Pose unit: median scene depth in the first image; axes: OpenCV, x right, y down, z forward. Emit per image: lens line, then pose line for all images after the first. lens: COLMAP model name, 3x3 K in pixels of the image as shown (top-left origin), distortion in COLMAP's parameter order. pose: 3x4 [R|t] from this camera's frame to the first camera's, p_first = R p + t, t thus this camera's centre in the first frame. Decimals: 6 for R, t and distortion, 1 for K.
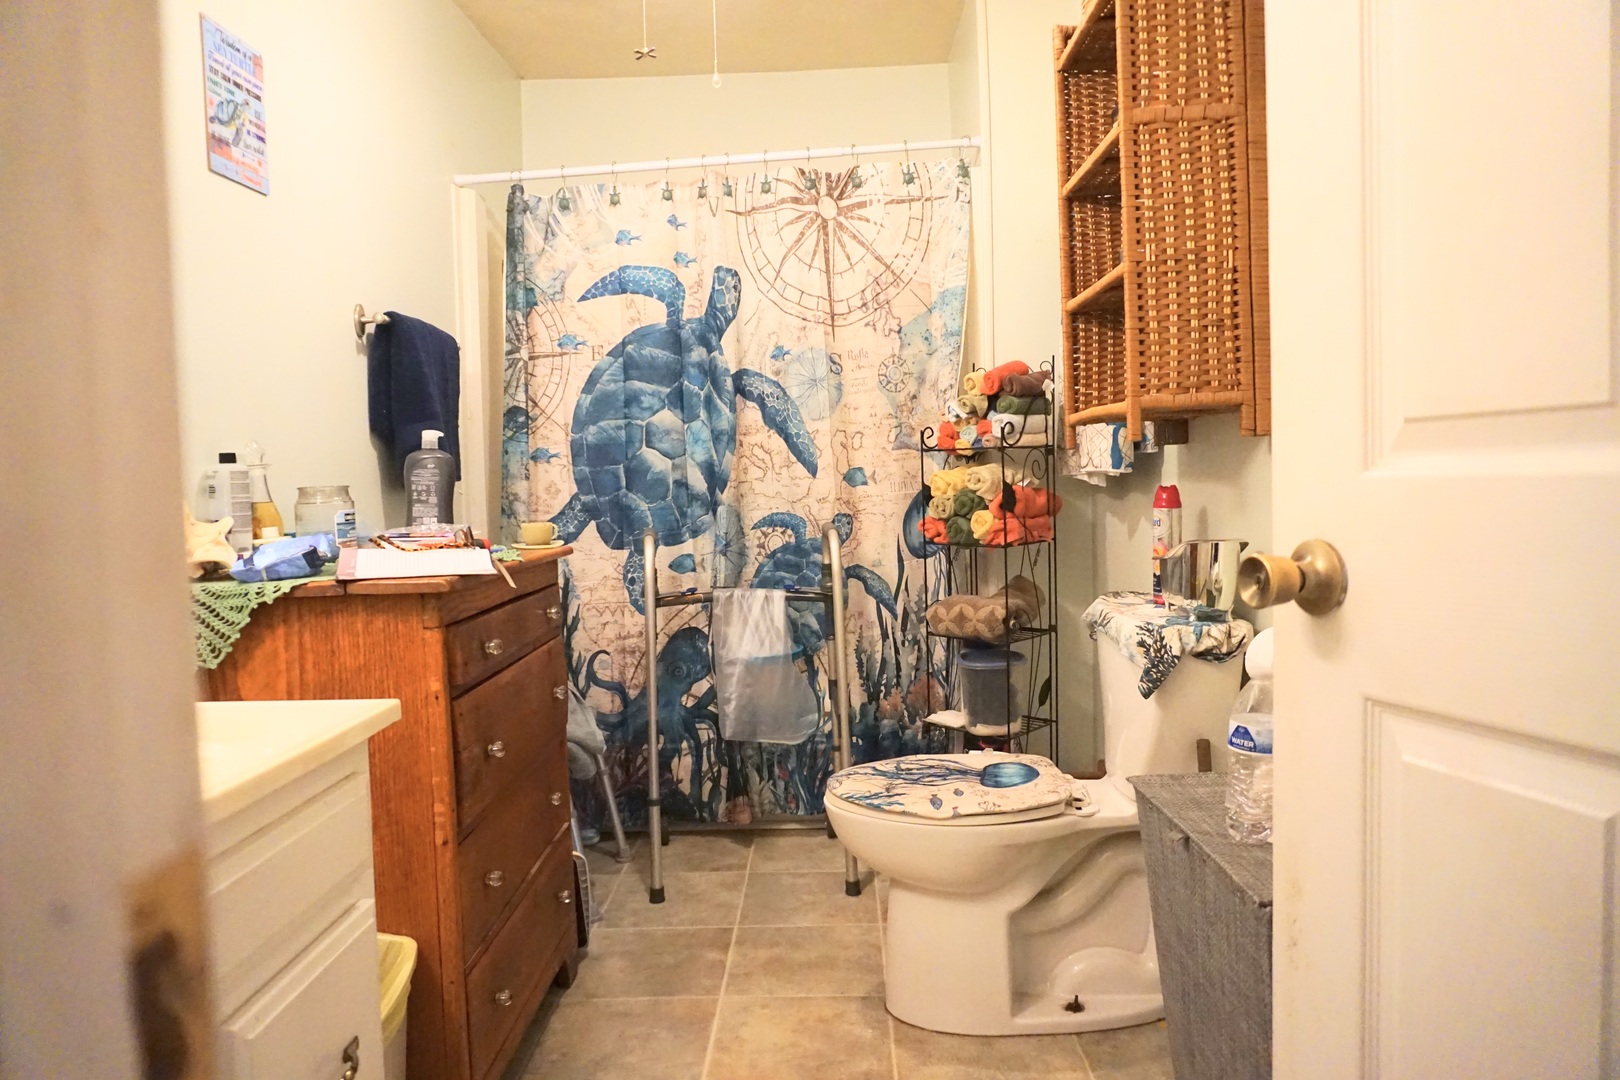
lens RADIAL K [[1079.4, 0, 810.0], [0, 1079.4, 540.0], [0, 0, 1]] dist [-0.054168, 0.029714]
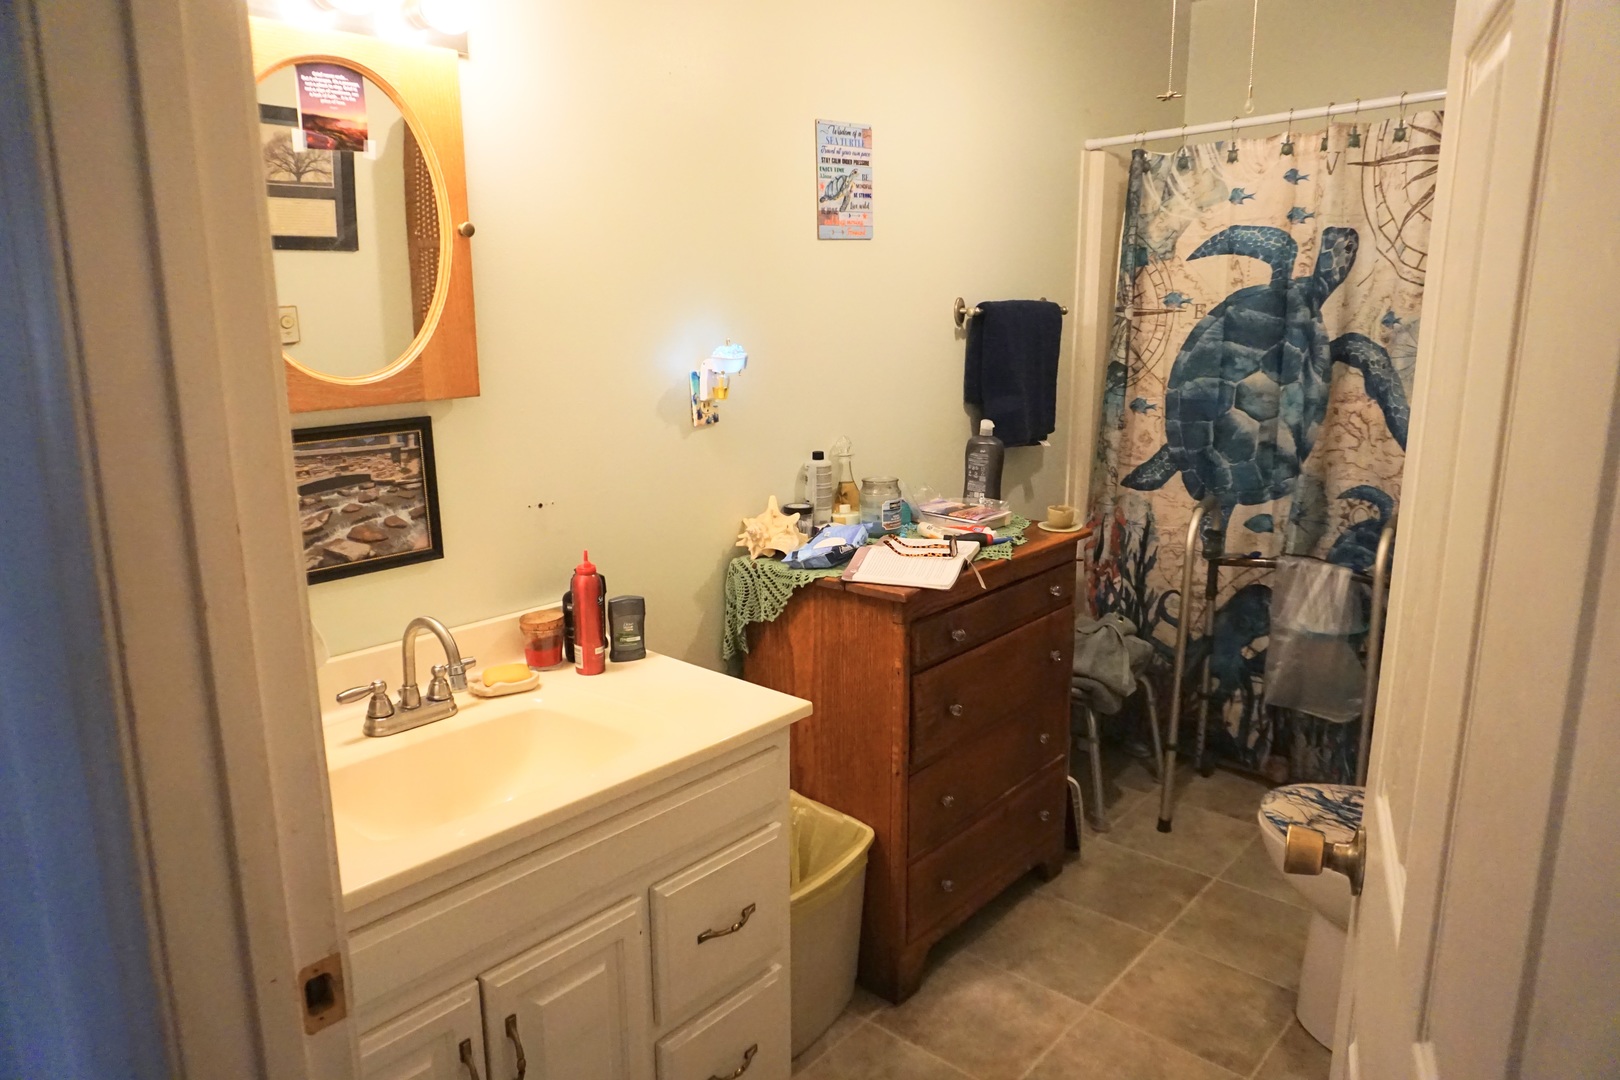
lens RADIAL K [[1079.4, 0, 810.0], [0, 1079.4, 540.0], [0, 0, 1]] dist [-0.054168, 0.029714]
pose [[0.761281, 0.162868, -0.627635, 0.199922], [-0.050433, 0.979882, 0.193102, -0.138984], [0.646458, -0.115352, 0.754179, -0.045867]]
